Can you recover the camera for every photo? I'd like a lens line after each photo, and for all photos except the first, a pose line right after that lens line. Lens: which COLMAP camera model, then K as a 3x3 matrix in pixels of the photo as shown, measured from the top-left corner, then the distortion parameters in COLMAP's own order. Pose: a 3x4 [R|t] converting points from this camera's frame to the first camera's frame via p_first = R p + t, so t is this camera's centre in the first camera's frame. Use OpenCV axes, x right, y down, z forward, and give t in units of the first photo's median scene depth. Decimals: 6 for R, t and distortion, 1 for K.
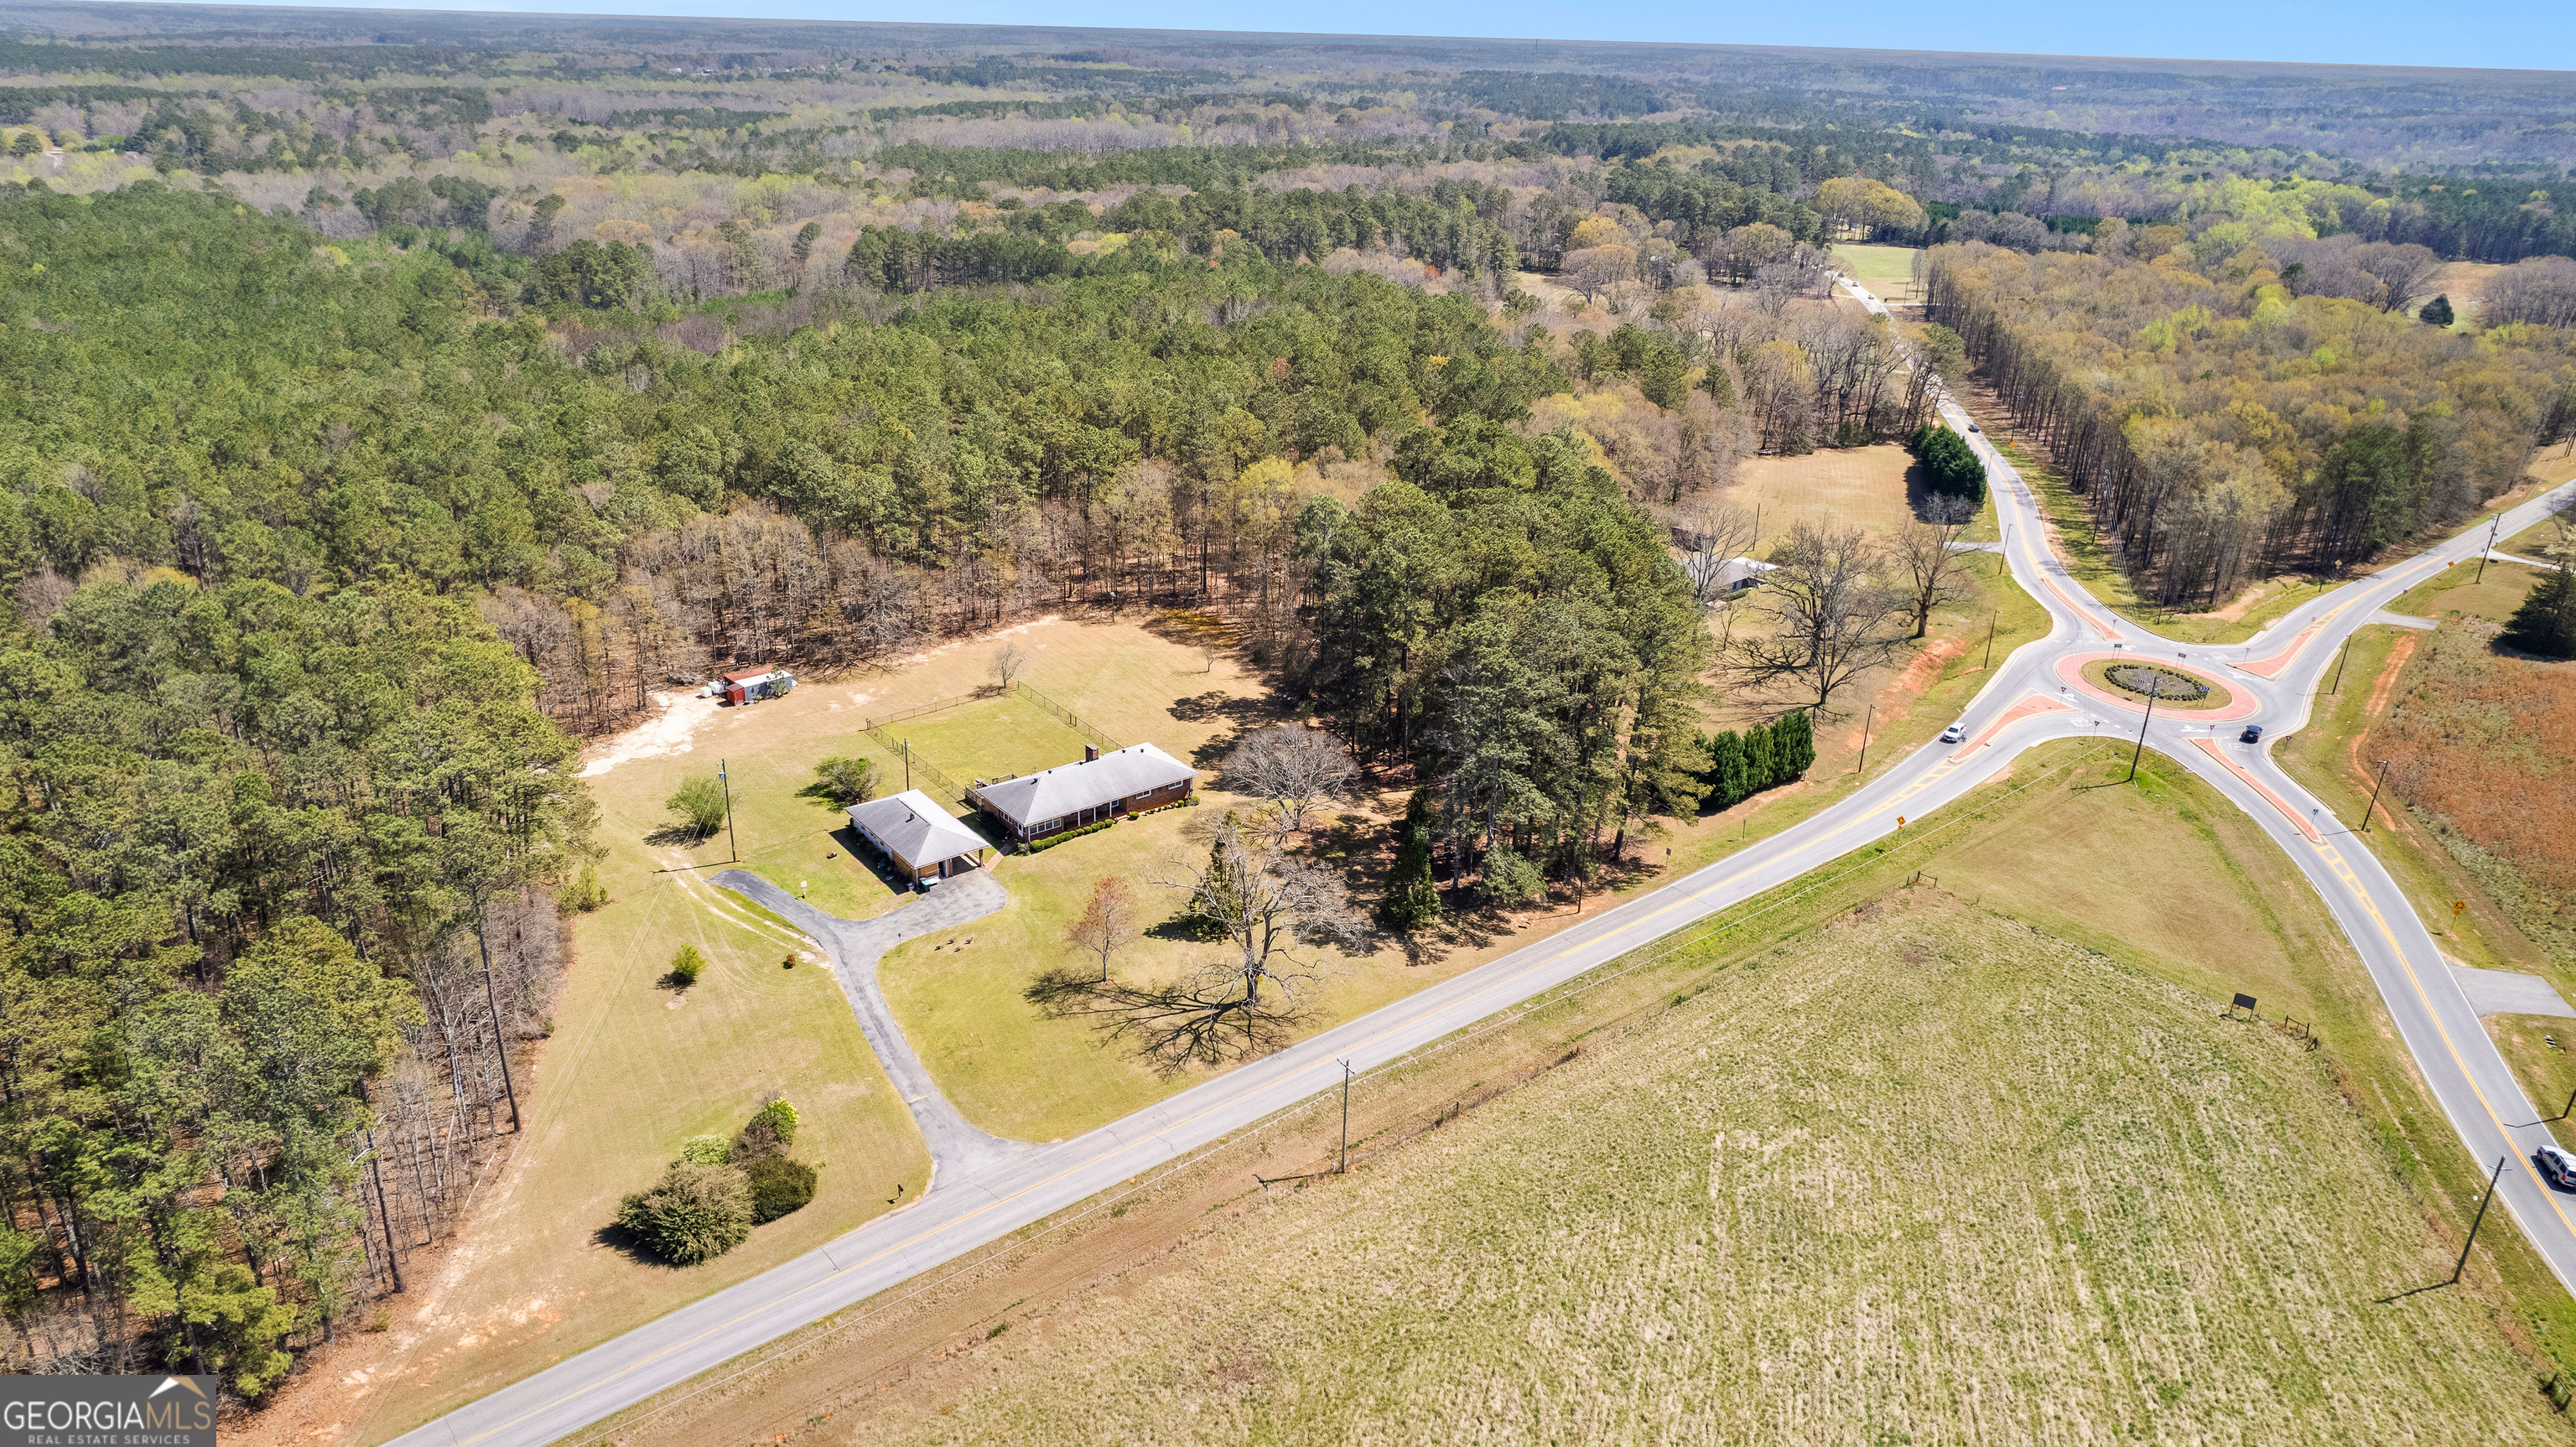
lens RADIAL K [[1650.1, 0, 1307.0], [0, 1650.1, 724.4], [0, 0, 1]] dist [-0.079657, 0.068710]
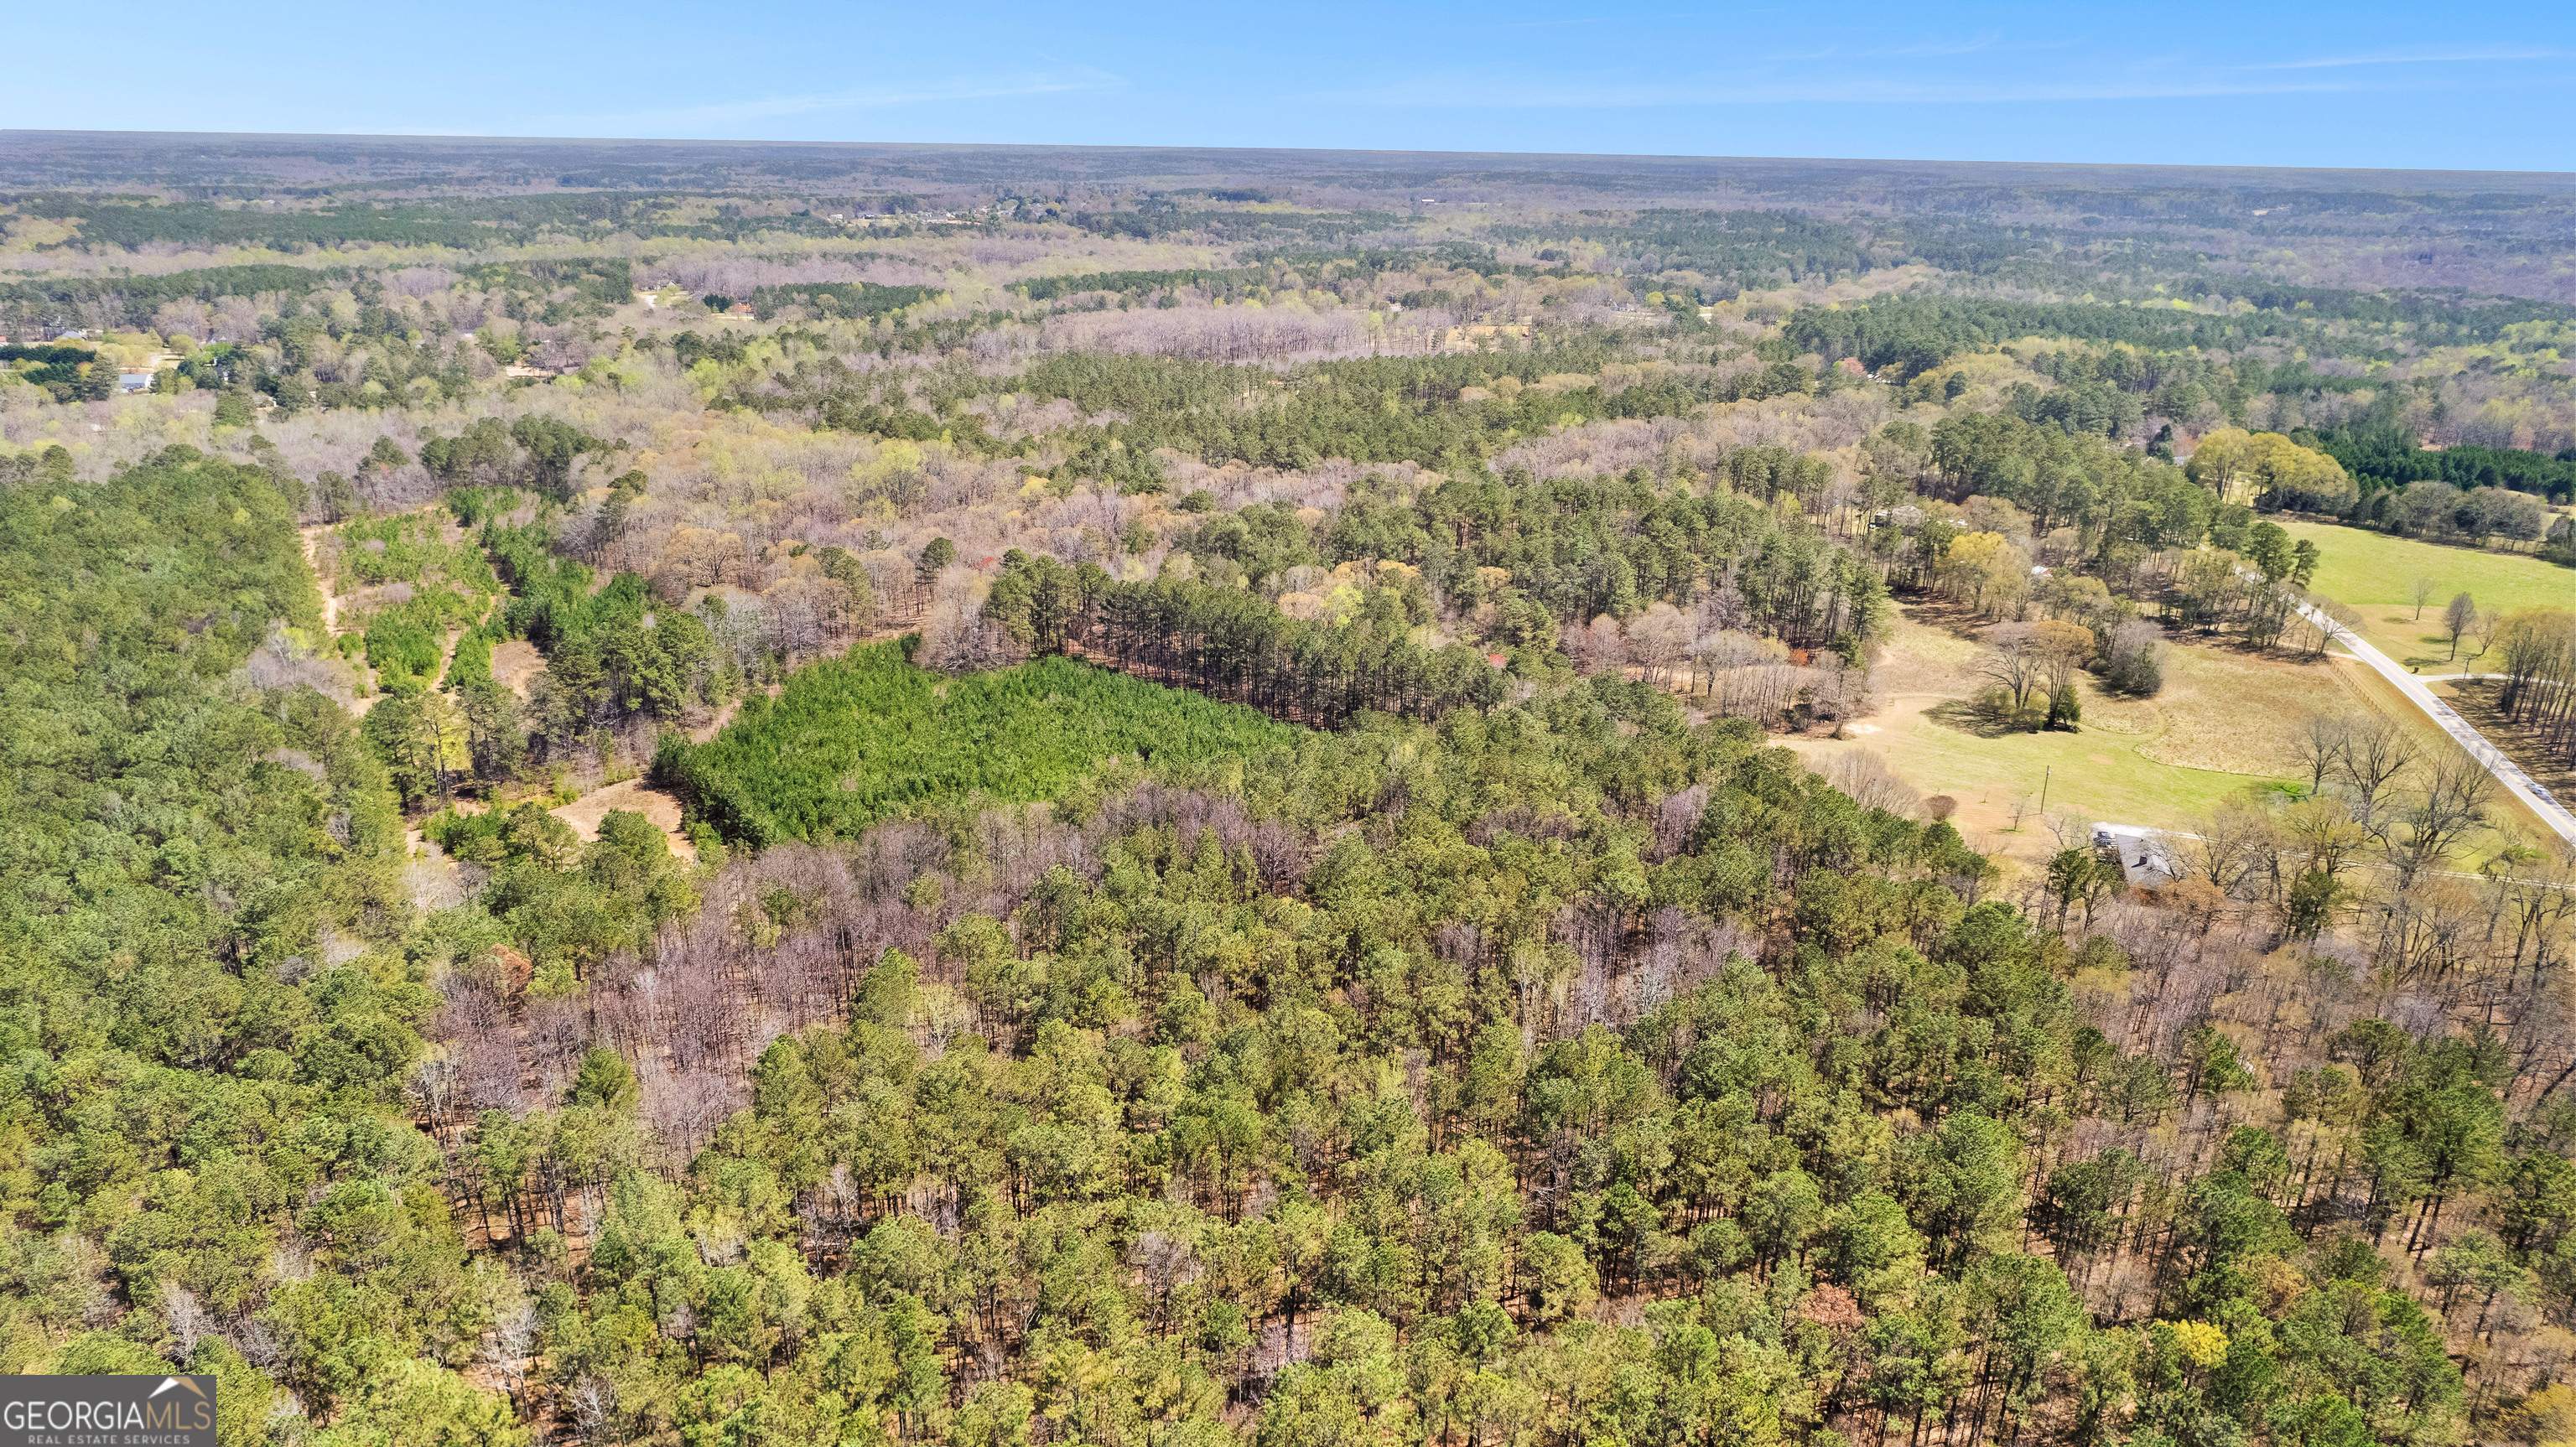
lens RADIAL K [[1636.4, 0, 1317.8], [0, 1636.4, 722.8], [0, 0, 1]] dist [-0.079919, 0.070648]
pose [[0.996806, 0.014753, -0.078492, -0.179445], [-0.019581, 0.997940, -0.061099, -0.488433], [0.077429, 0.062441, 0.995041, 0.704030]]
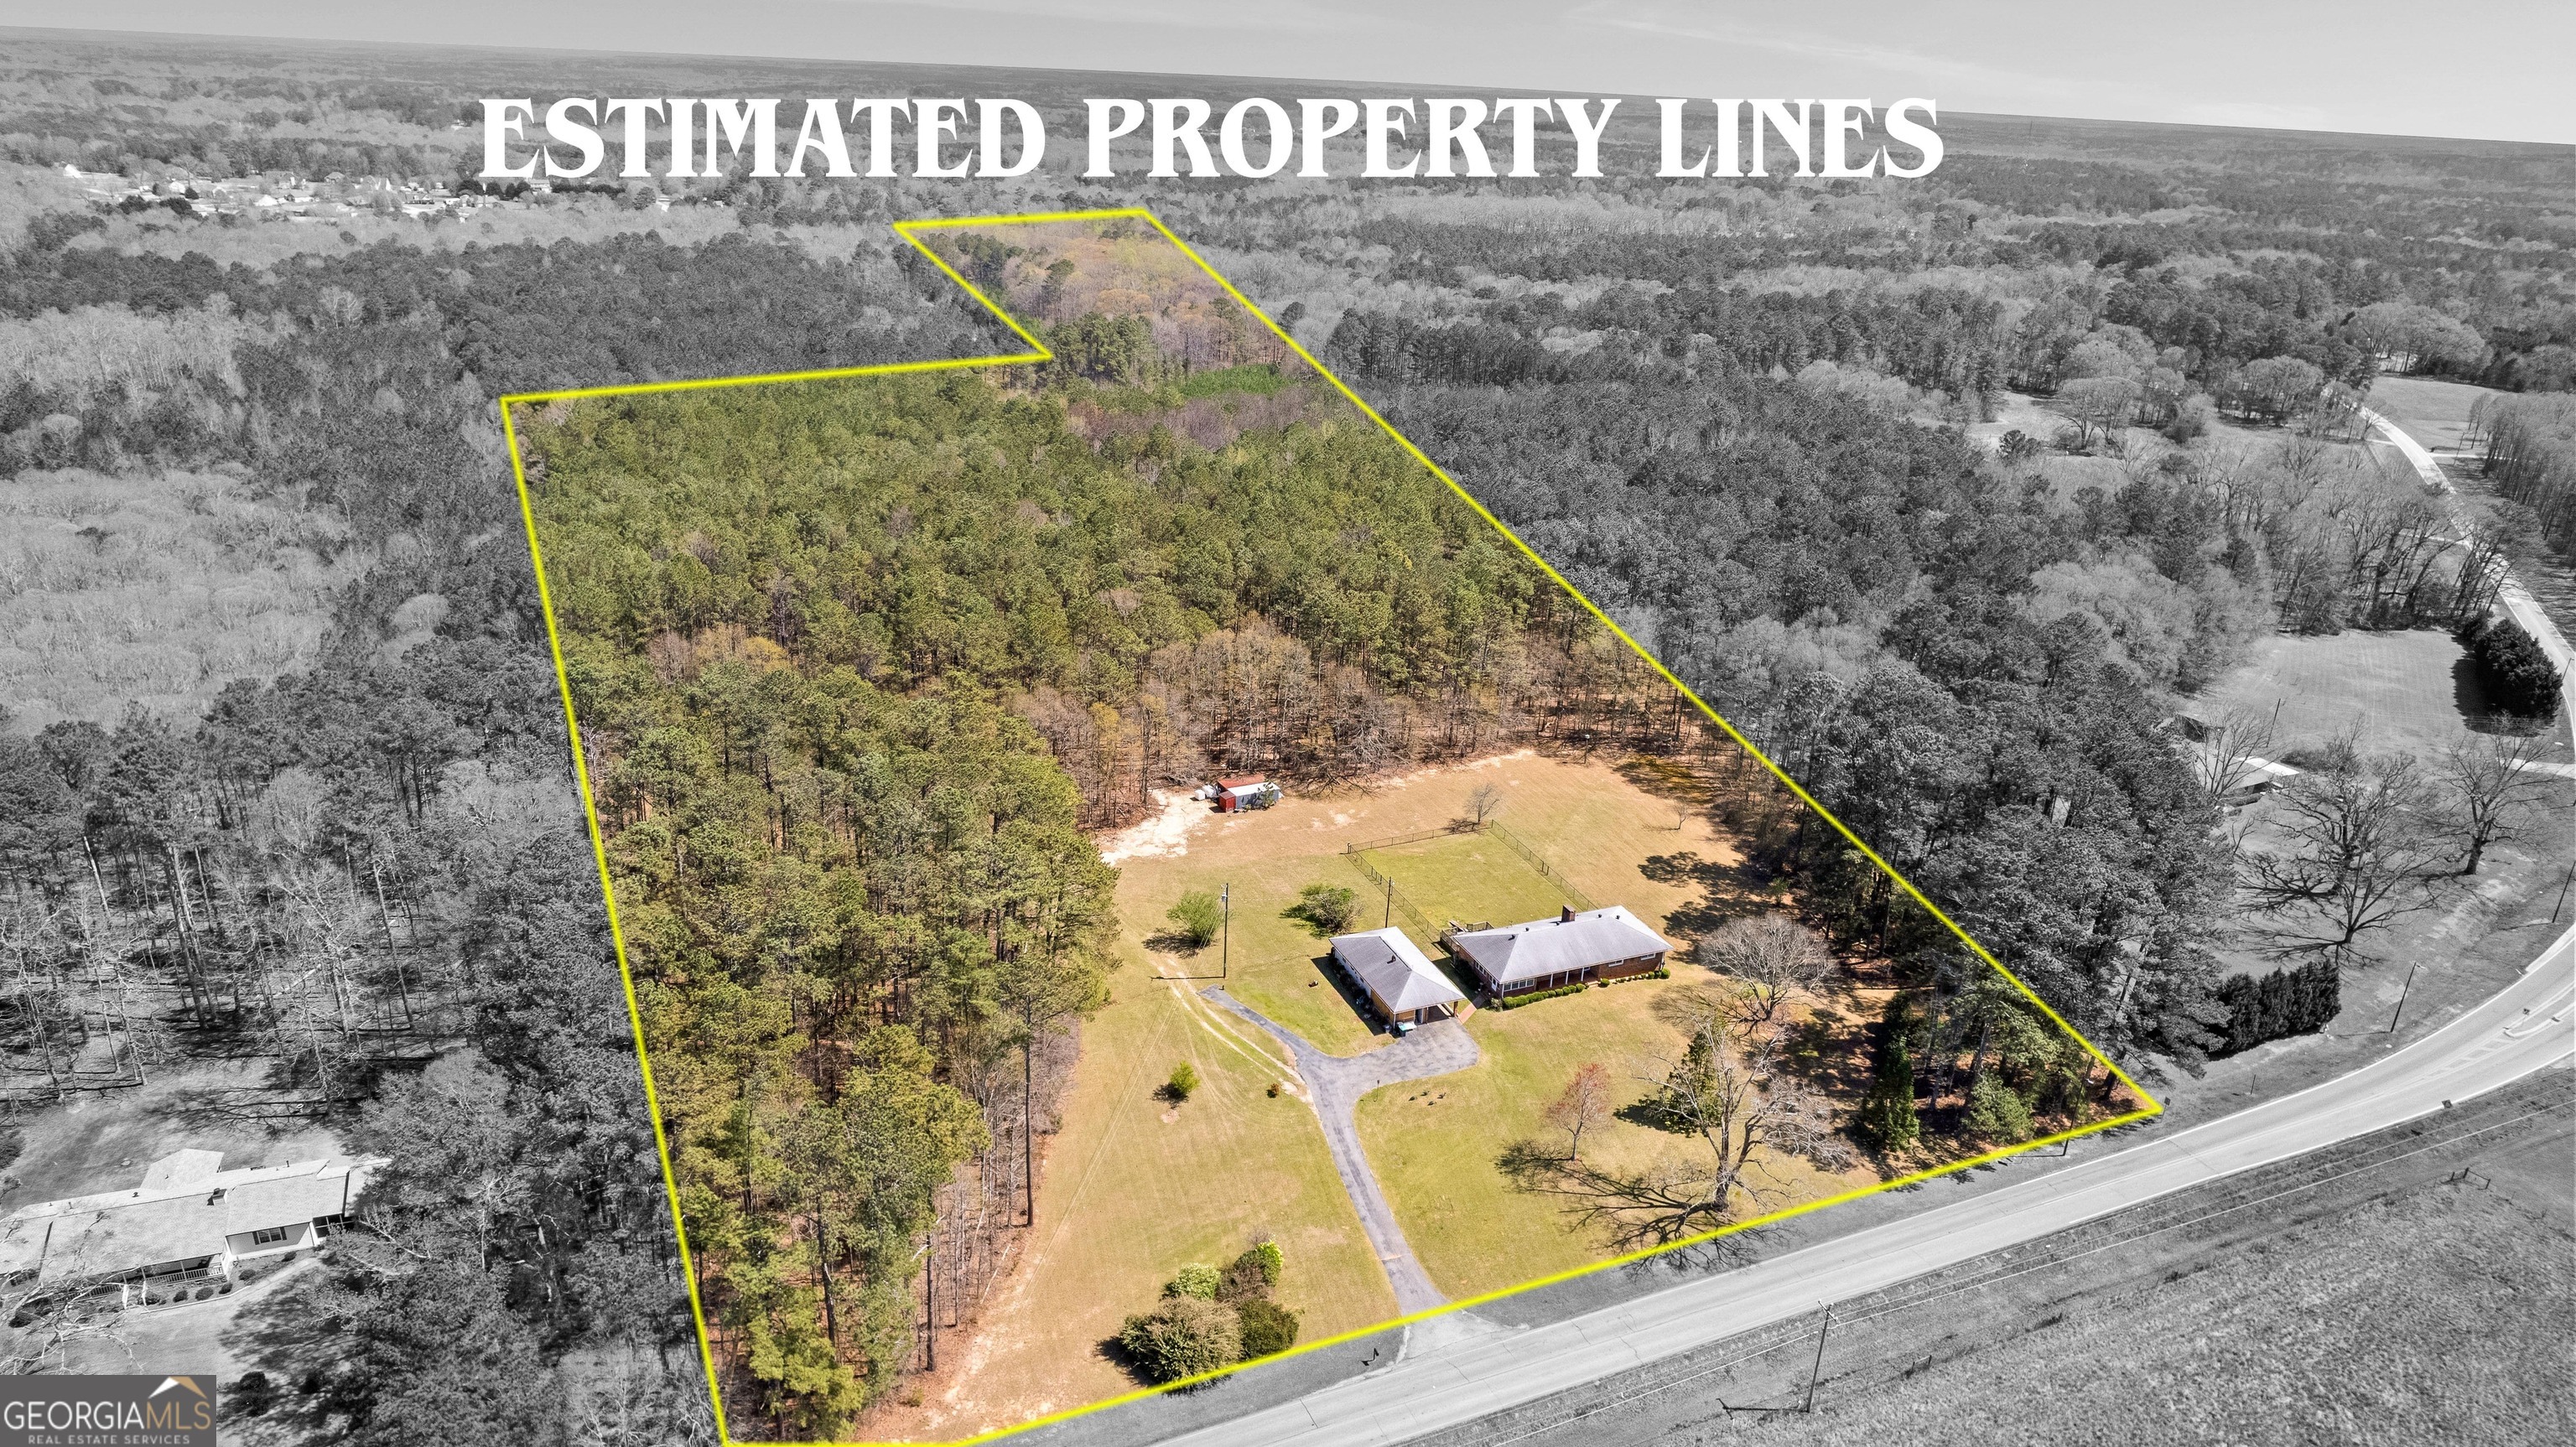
lens RADIAL K [[1650.1, 0, 1307.0], [0, 1650.1, 724.4], [0, 0, 1]] dist [-0.079657, 0.068710]
pose [[0.965151, 0.107423, -0.238630, -0.047511], [-0.115549, 0.993095, -0.020288, -0.049483], [0.234803, 0.047154, 0.970899, -0.024367]]
